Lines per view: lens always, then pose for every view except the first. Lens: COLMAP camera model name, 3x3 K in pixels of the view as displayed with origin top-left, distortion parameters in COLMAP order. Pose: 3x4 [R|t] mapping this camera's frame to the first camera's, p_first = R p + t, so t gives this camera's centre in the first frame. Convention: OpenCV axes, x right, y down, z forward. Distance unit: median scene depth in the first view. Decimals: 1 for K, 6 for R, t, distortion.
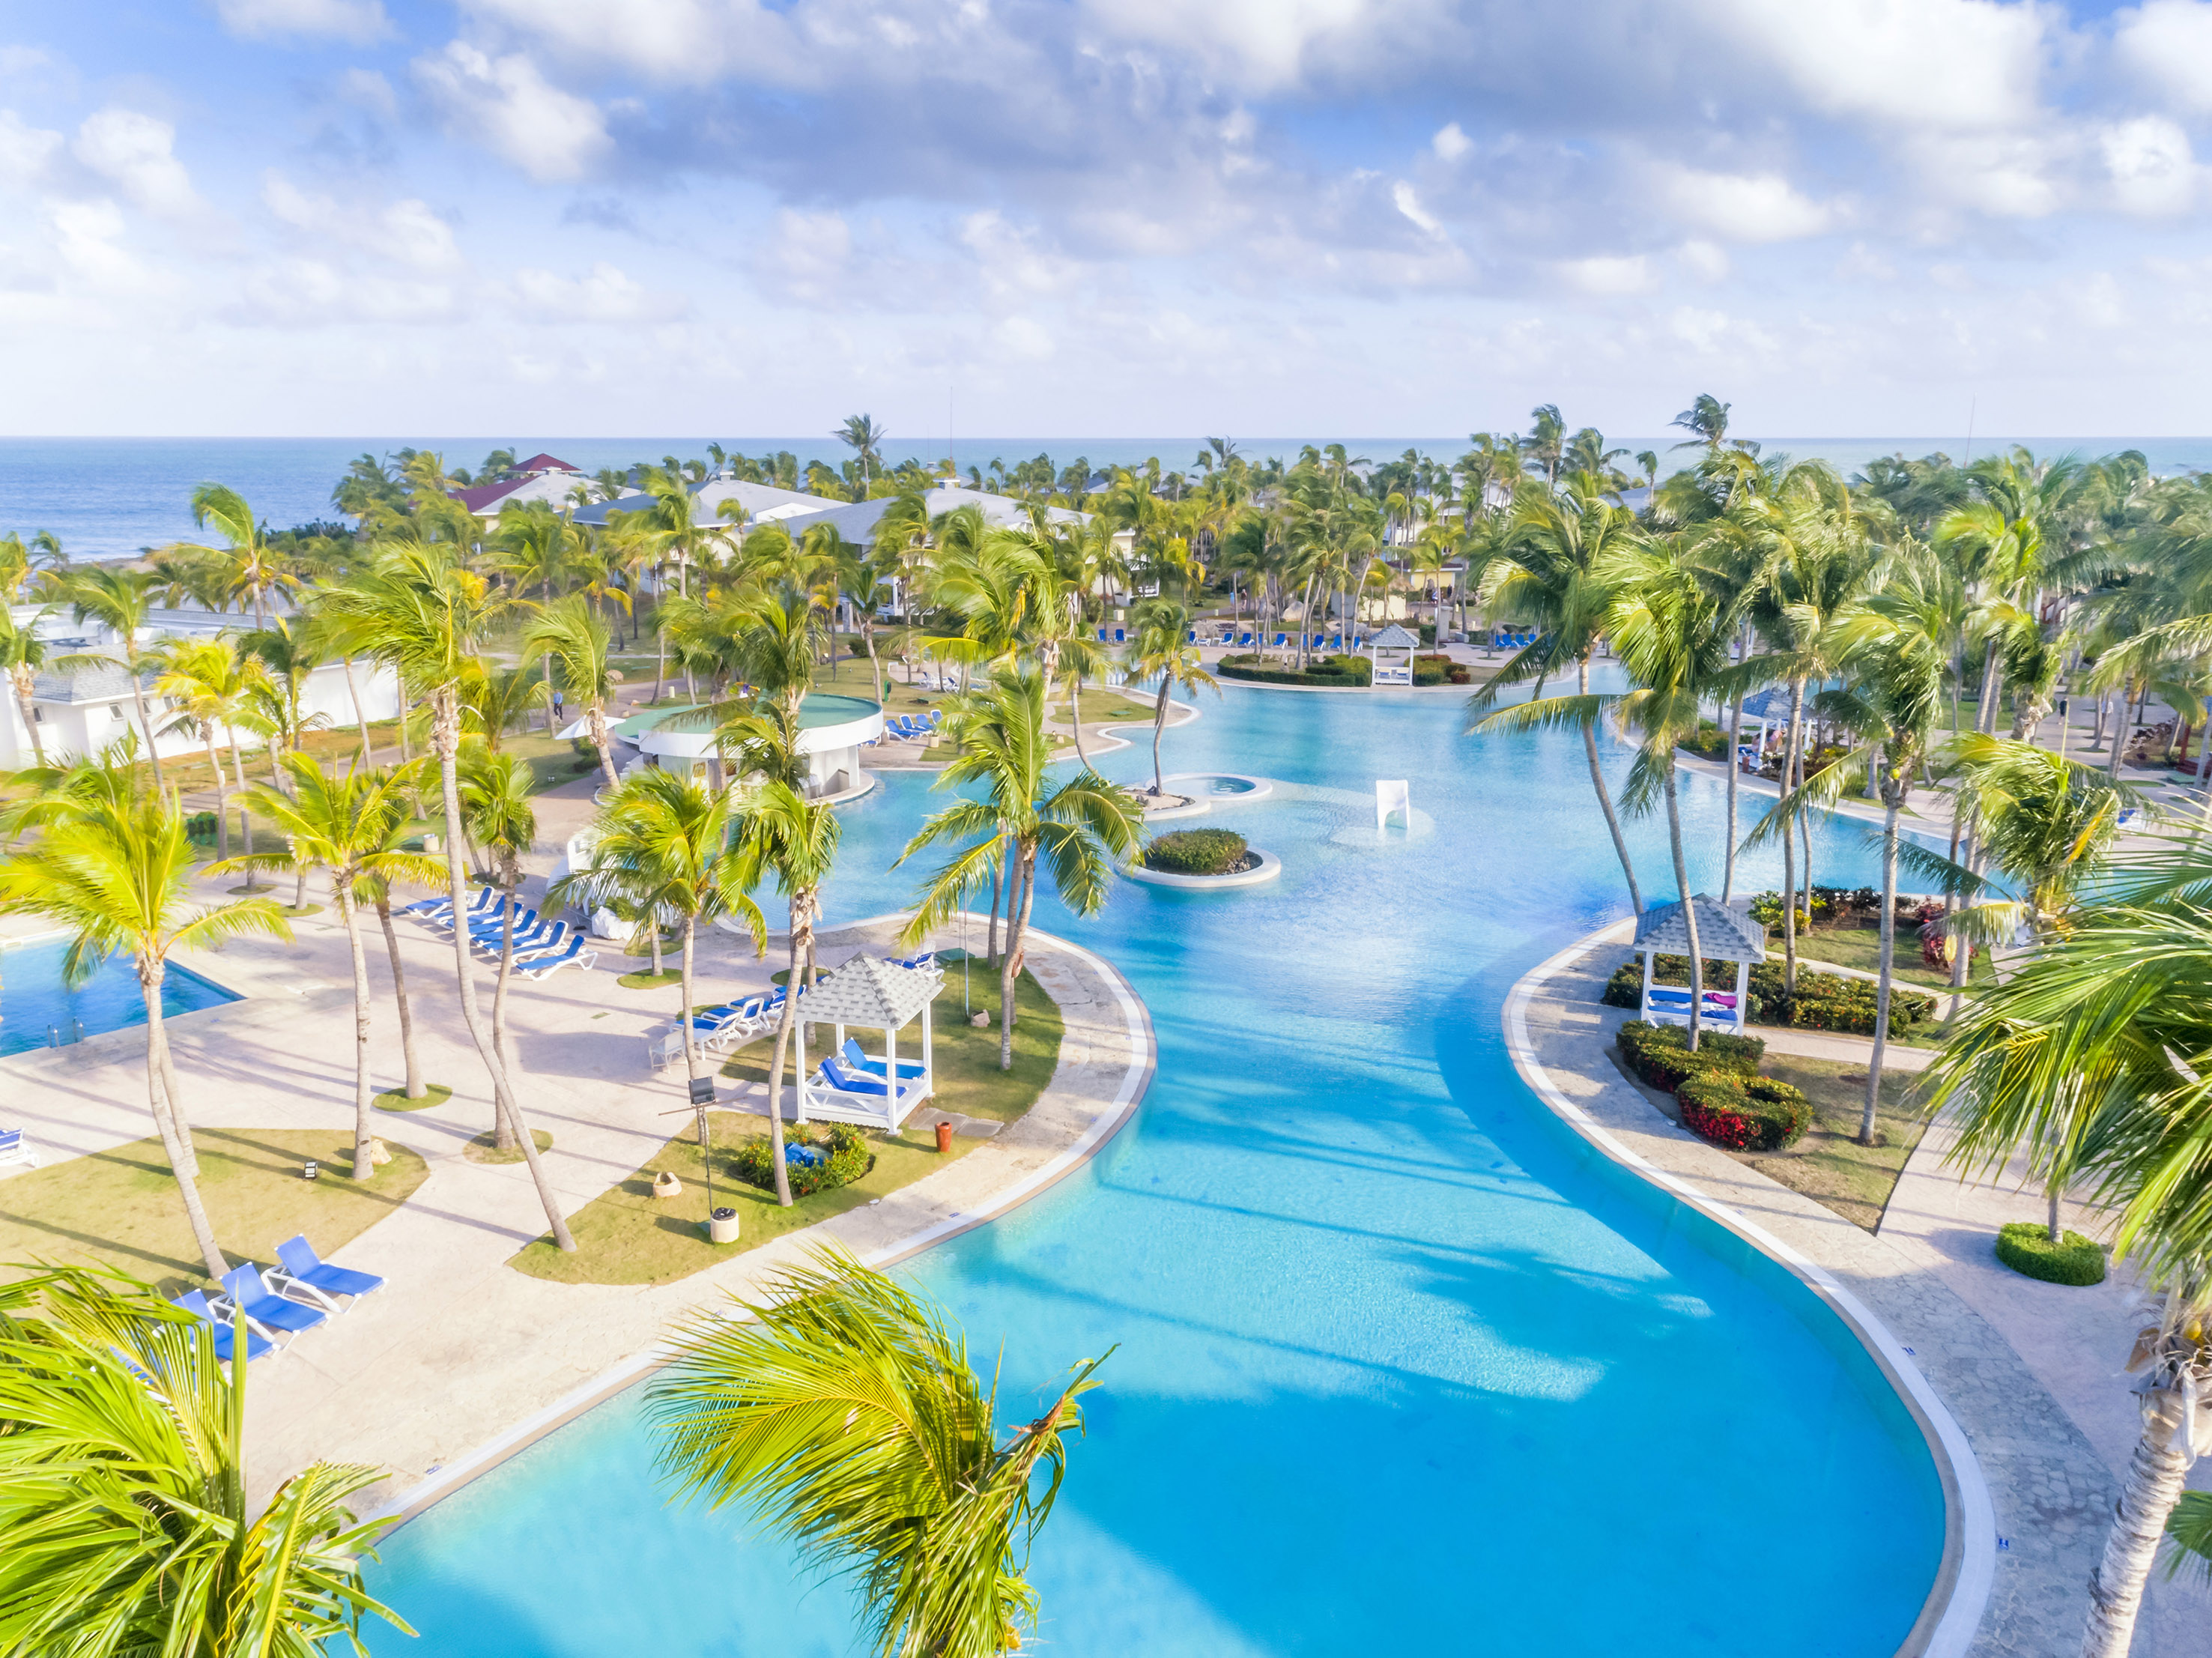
lens RADIAL K [[1770.1, 0, 1106.0], [0, 1770.1, 829.0], [0, 0, 1]] dist [0.037407, 0.049778]
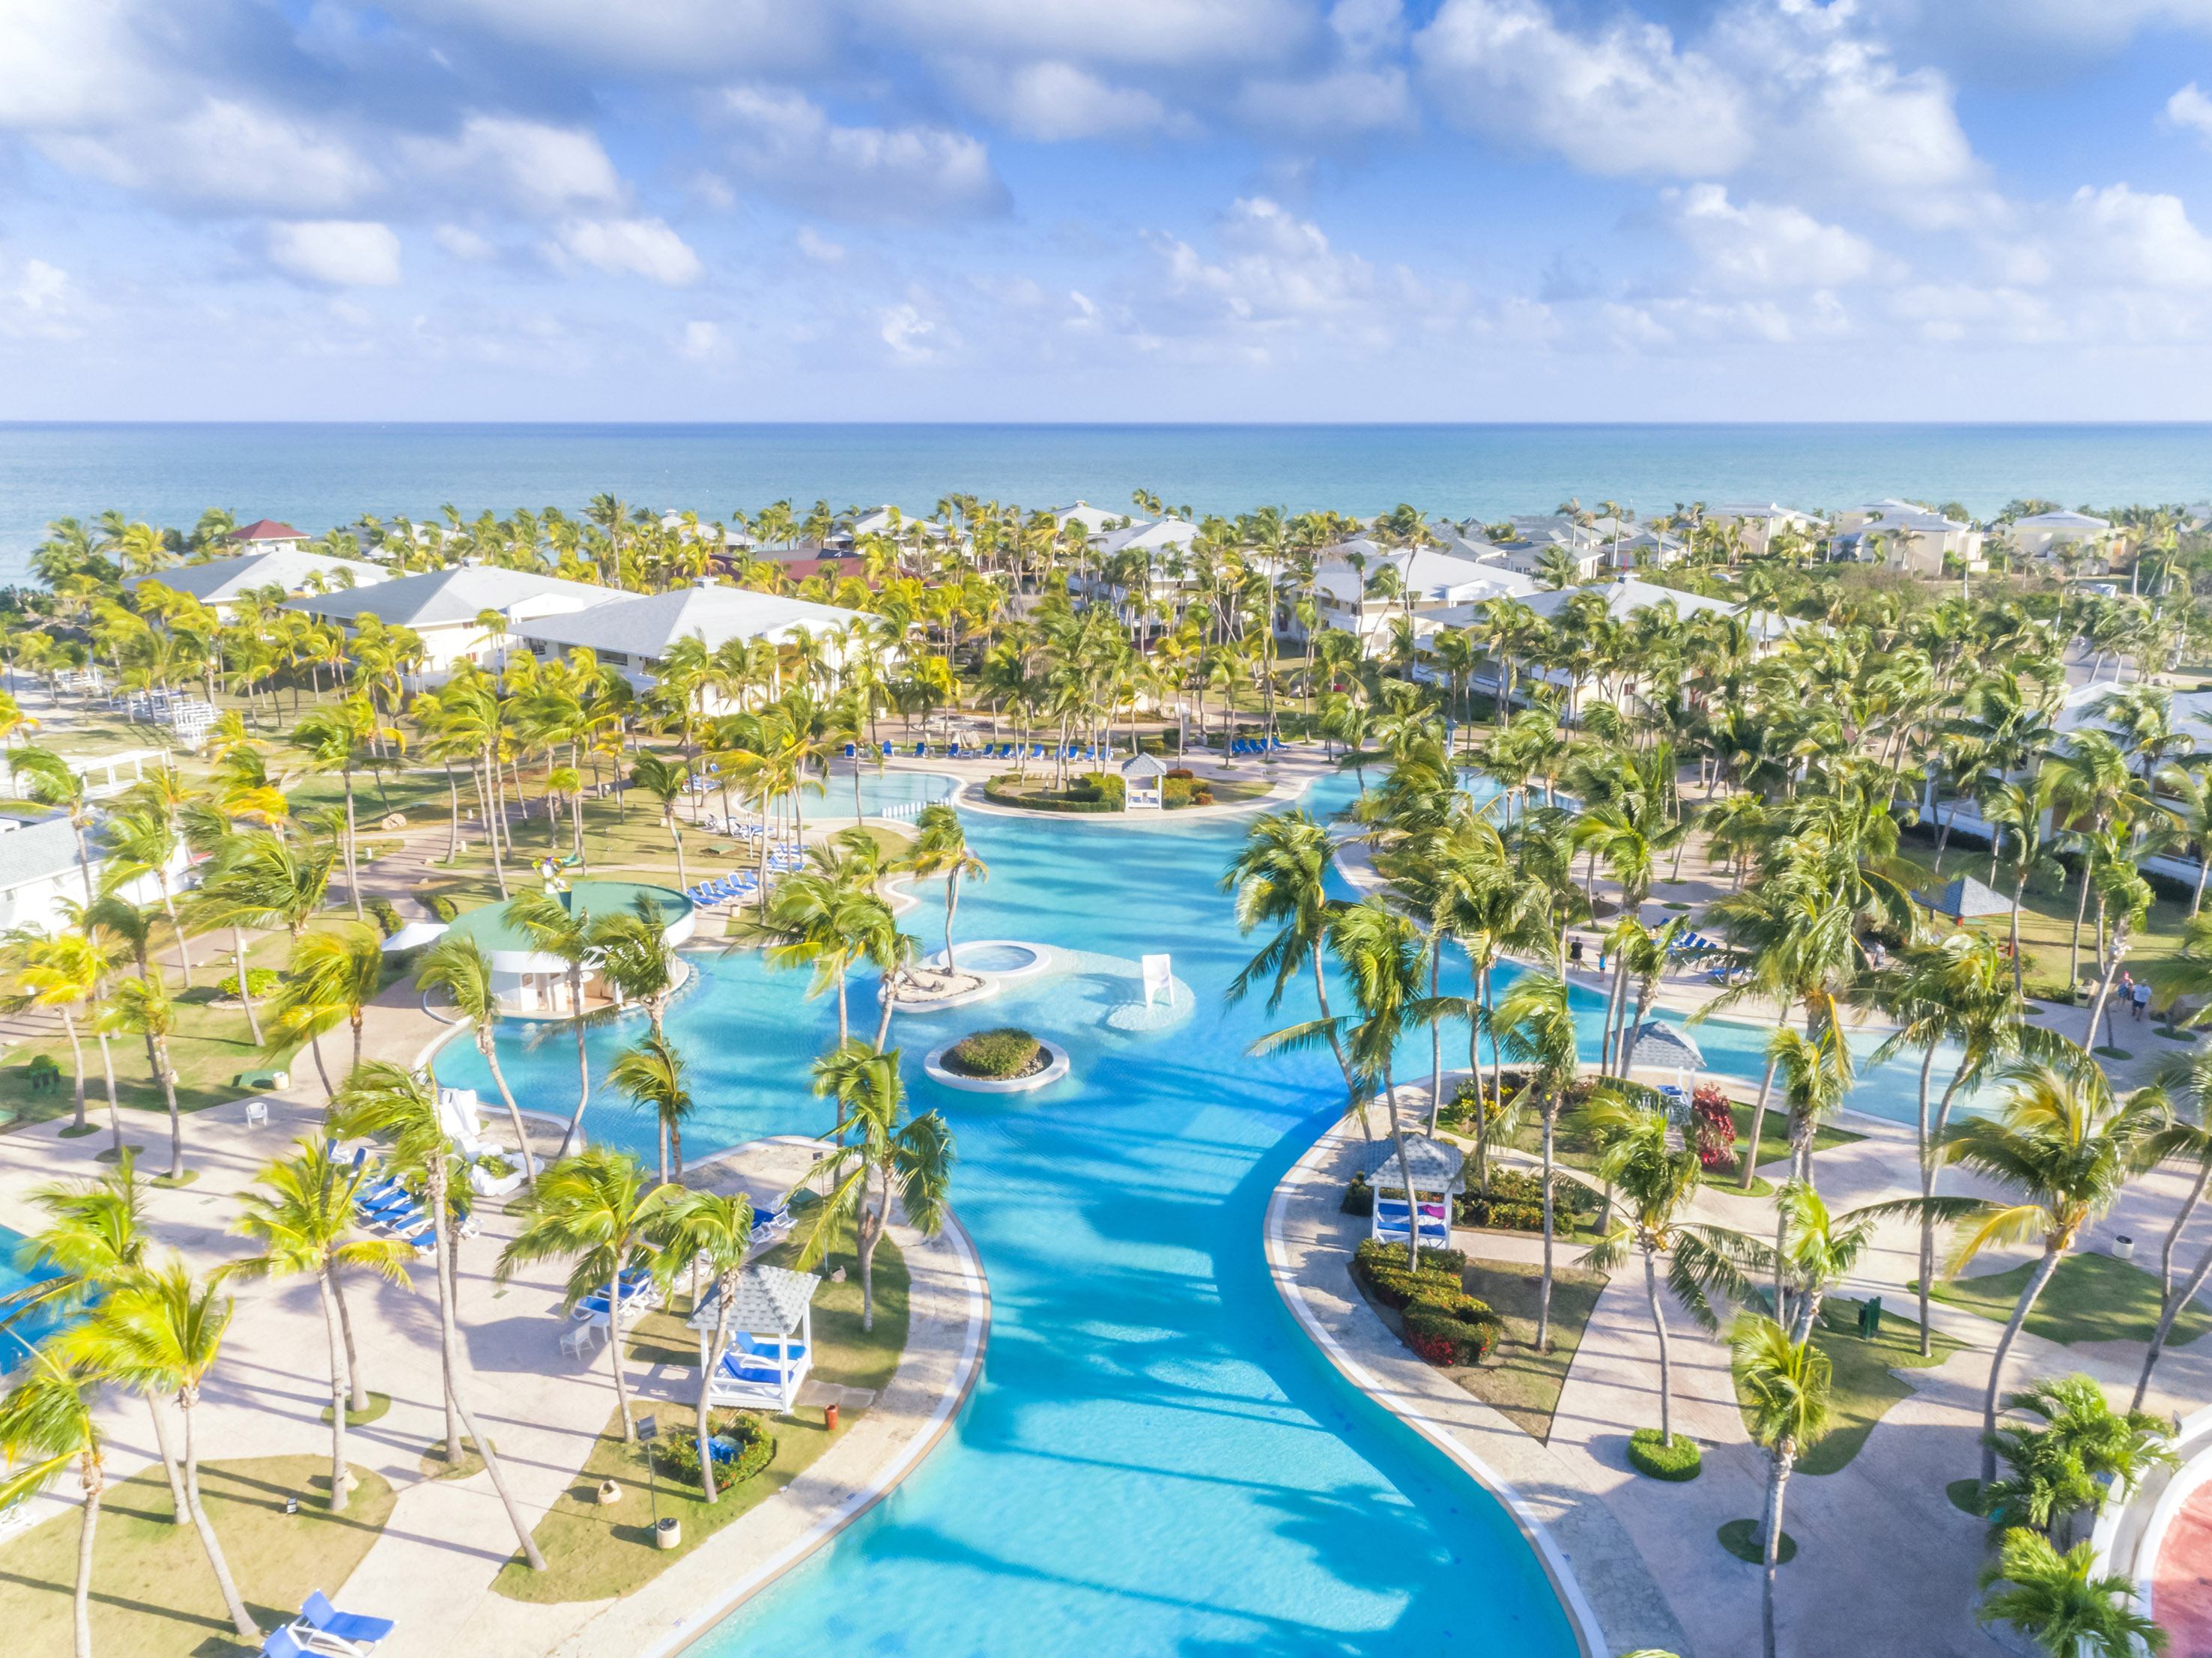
lens RADIAL K [[1769.7, 0, 1106.0], [0, 1769.7, 829.0], [0, 0, 1]] dist [0.037407, 0.049778]
pose [[0.988318, -0.044389, 0.145800, -0.064316], [0.042187, 0.998945, 0.018160, -0.246484], [-0.146452, -0.011797, 0.989147, -0.244442]]
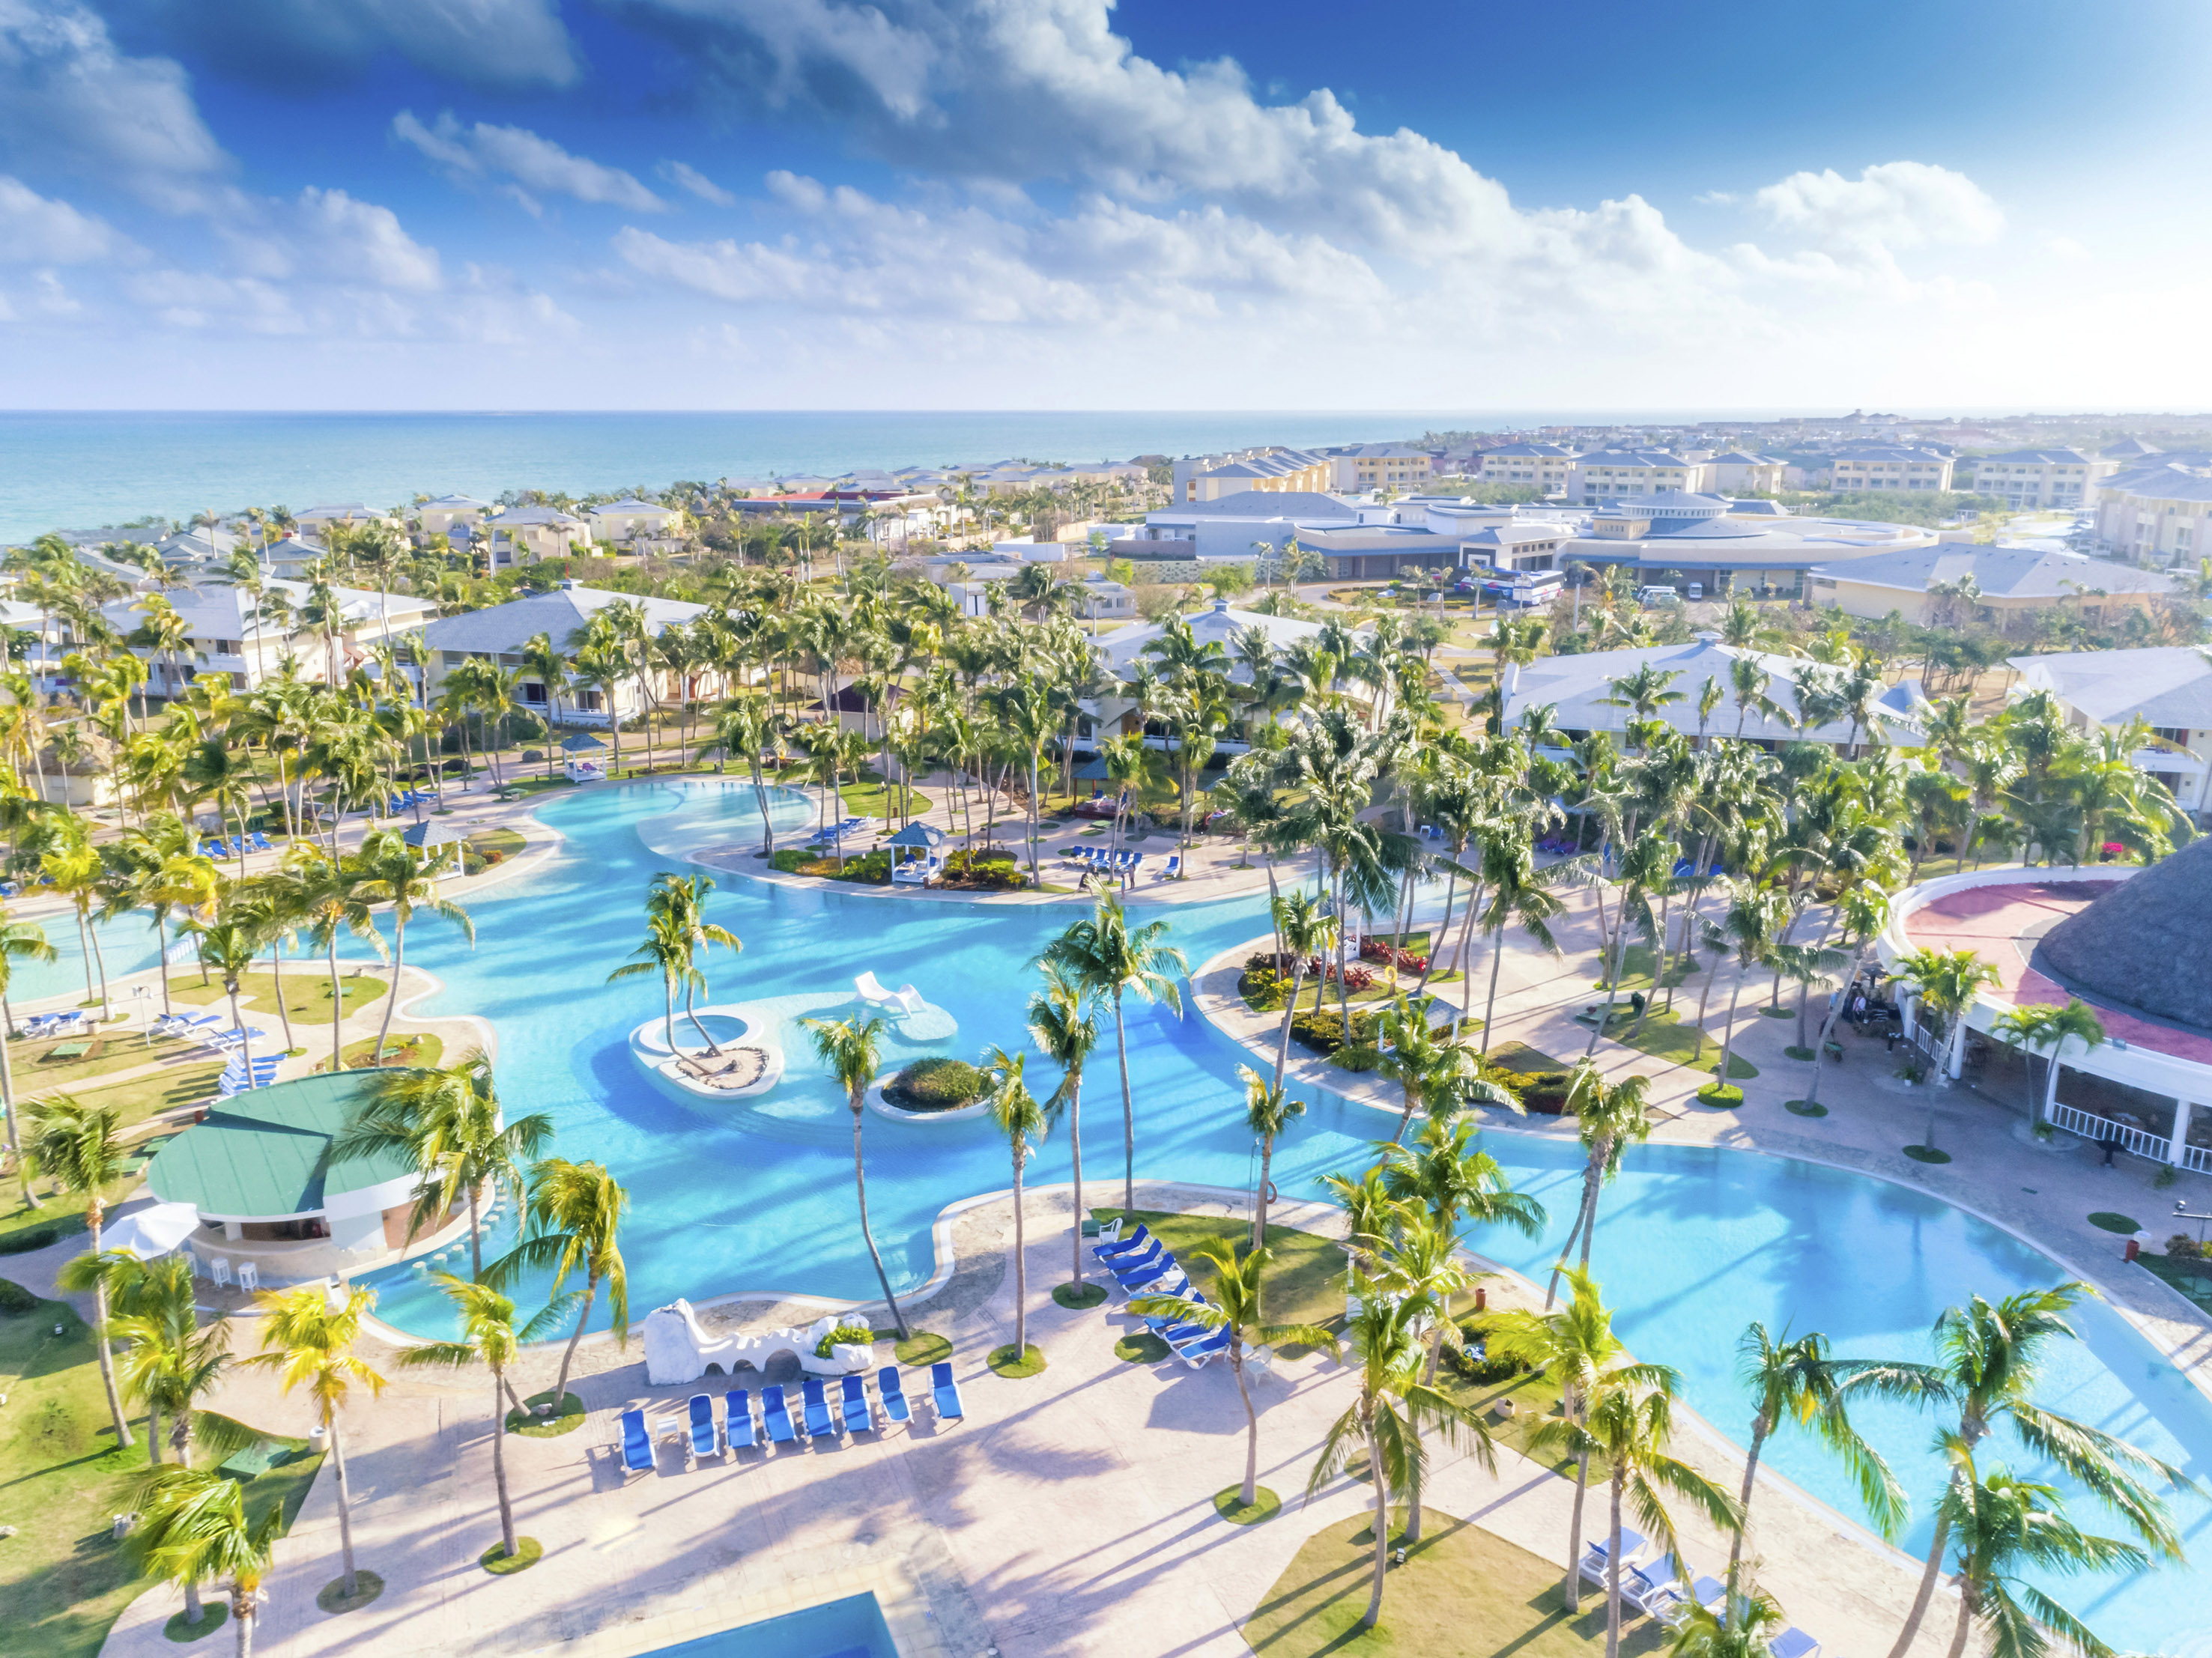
lens RADIAL K [[1769.7, 0, 1106.0], [0, 1769.7, 829.0], [0, 0, 1]] dist [0.037407, 0.049778]
pose [[0.438542, -0.230467, 0.868658, -1.400298], [0.204089, 0.966846, 0.153483, -0.499863], [-0.875231, 0.109975, 0.471038, 0.494166]]
